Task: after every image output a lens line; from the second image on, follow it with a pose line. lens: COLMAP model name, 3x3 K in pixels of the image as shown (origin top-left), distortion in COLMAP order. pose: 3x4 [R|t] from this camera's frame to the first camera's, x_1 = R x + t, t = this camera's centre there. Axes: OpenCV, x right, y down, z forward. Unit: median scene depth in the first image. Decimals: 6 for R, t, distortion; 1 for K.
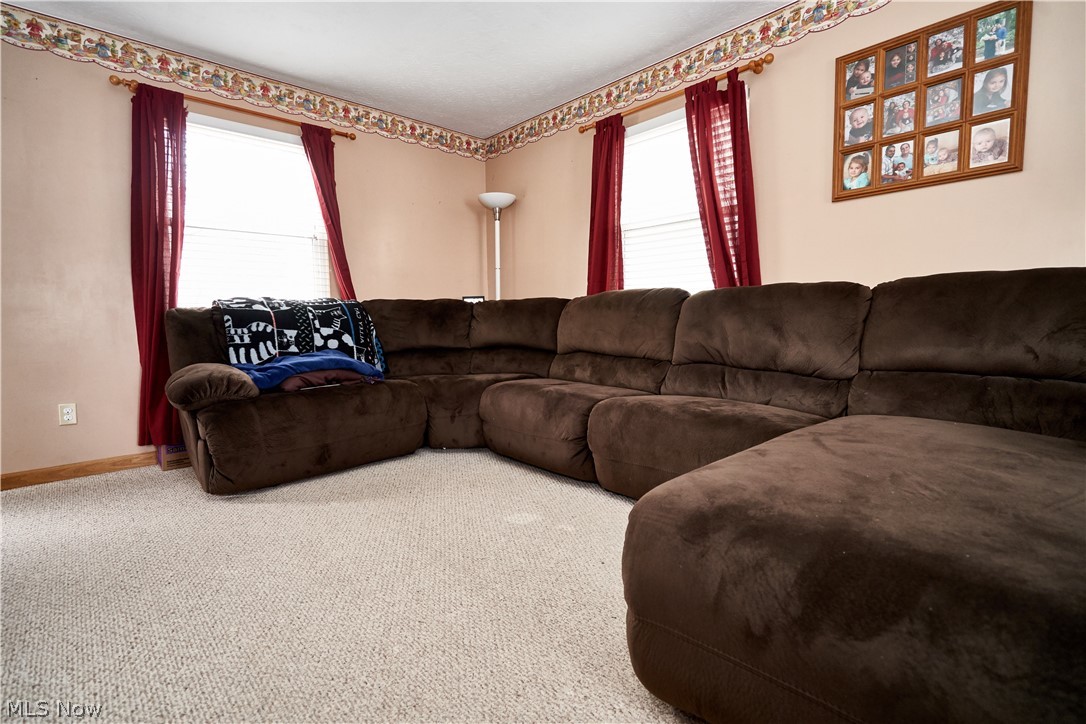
lens RADIAL K [[504.0, 0, 541.2], [0, 504.0, 362.4], [0, 0, 1]] dist [-0.000235, 0.000307]
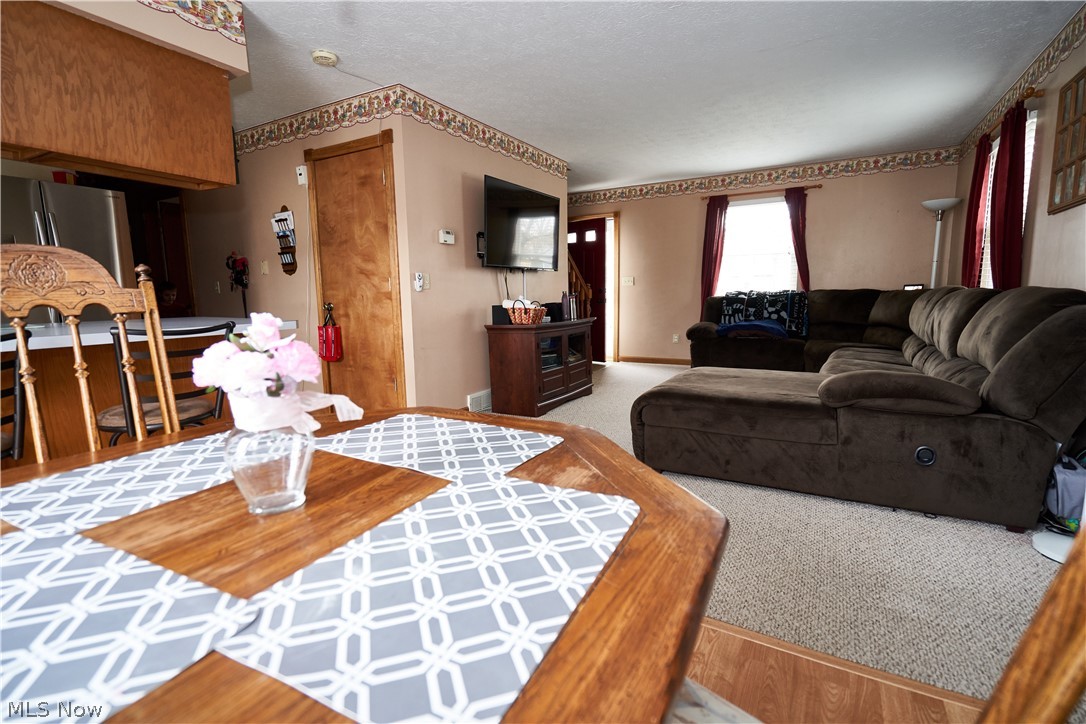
lens RADIAL K [[504.0, 0, 541.2], [0, 504.0, 362.4], [0, 0, 1]] dist [-0.000235, 0.000307]
pose [[0.291413, 0.139655, -0.946348, 1.165383], [-0.071164, 0.989710, 0.124140, -0.041884], [0.953947, 0.031170, 0.298352, -0.357730]]
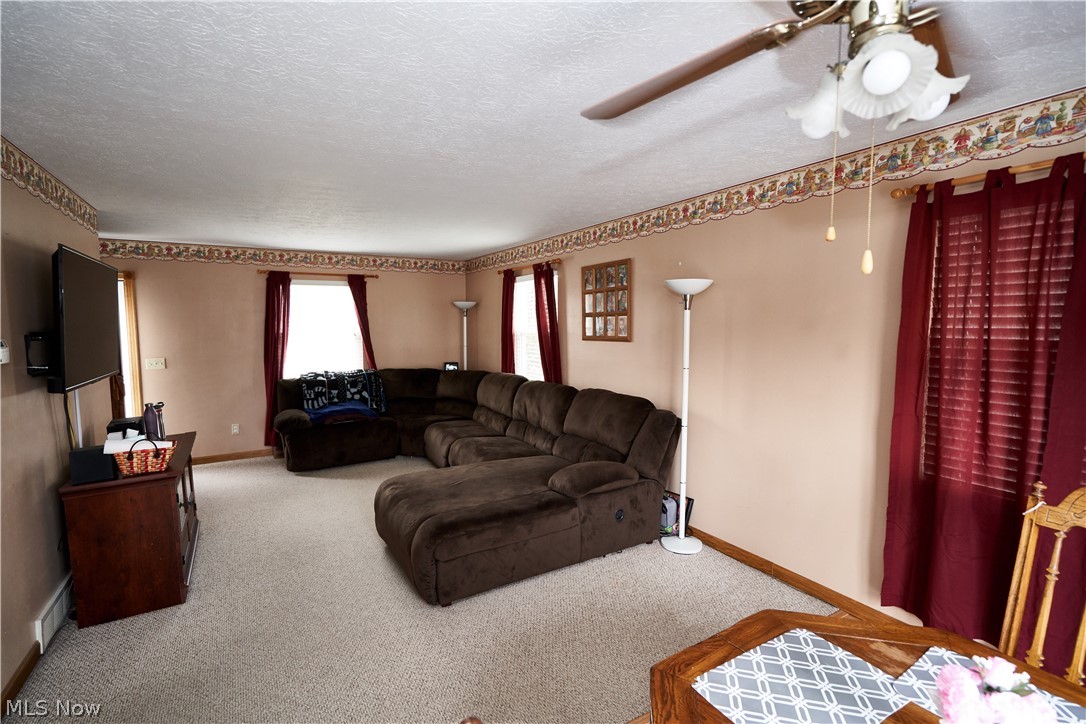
lens RADIAL K [[504.0, 0, 541.2], [0, 504.0, 362.4], [0, 0, 1]] dist [-0.000235, 0.000307]
pose [[0.977453, 0.025254, -0.209640, 0.703859], [-0.026868, 0.999627, -0.004854, -0.188935], [0.209439, 0.010377, 0.977767, -0.752797]]
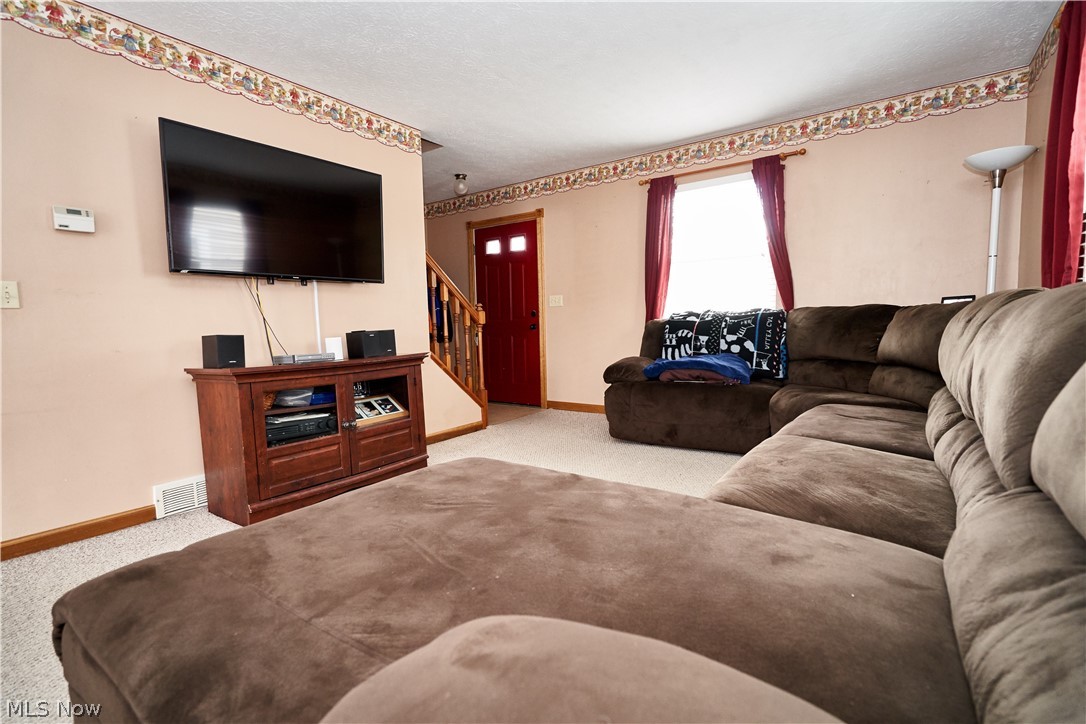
lens RADIAL K [[506.9, 0, 539.3], [0, 506.9, 364.6], [0, 0, 1]] dist [0.001012, 0.000477]
pose [[0.202479, 0.090760, -0.975072, 0.717454], [-0.062124, 0.994881, 0.079704, -0.071236], [0.977314, 0.044437, 0.207081, 0.327433]]
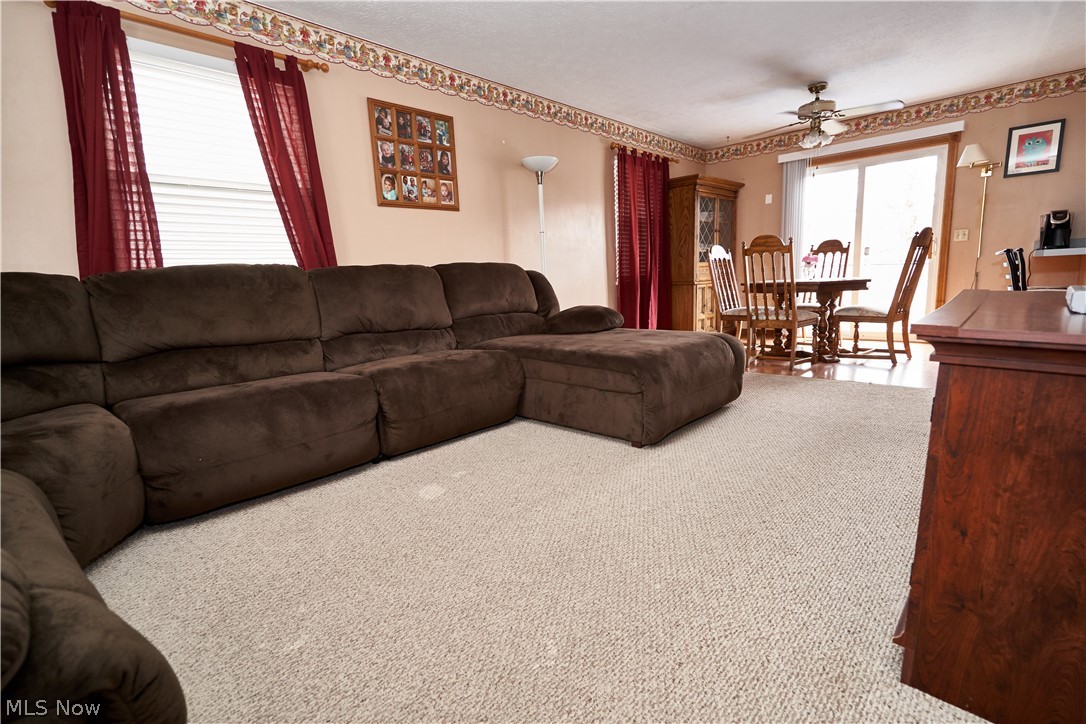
lens RADIAL K [[506.9, 0, 539.3], [0, 506.9, 364.6], [0, 0, 1]] dist [0.001012, 0.000477]
pose [[-0.062988, -0.153342, 0.986164, -0.739591], [0.134792, 0.977765, 0.160646, -0.051122], [-0.988870, 0.143045, -0.040918, 0.585912]]
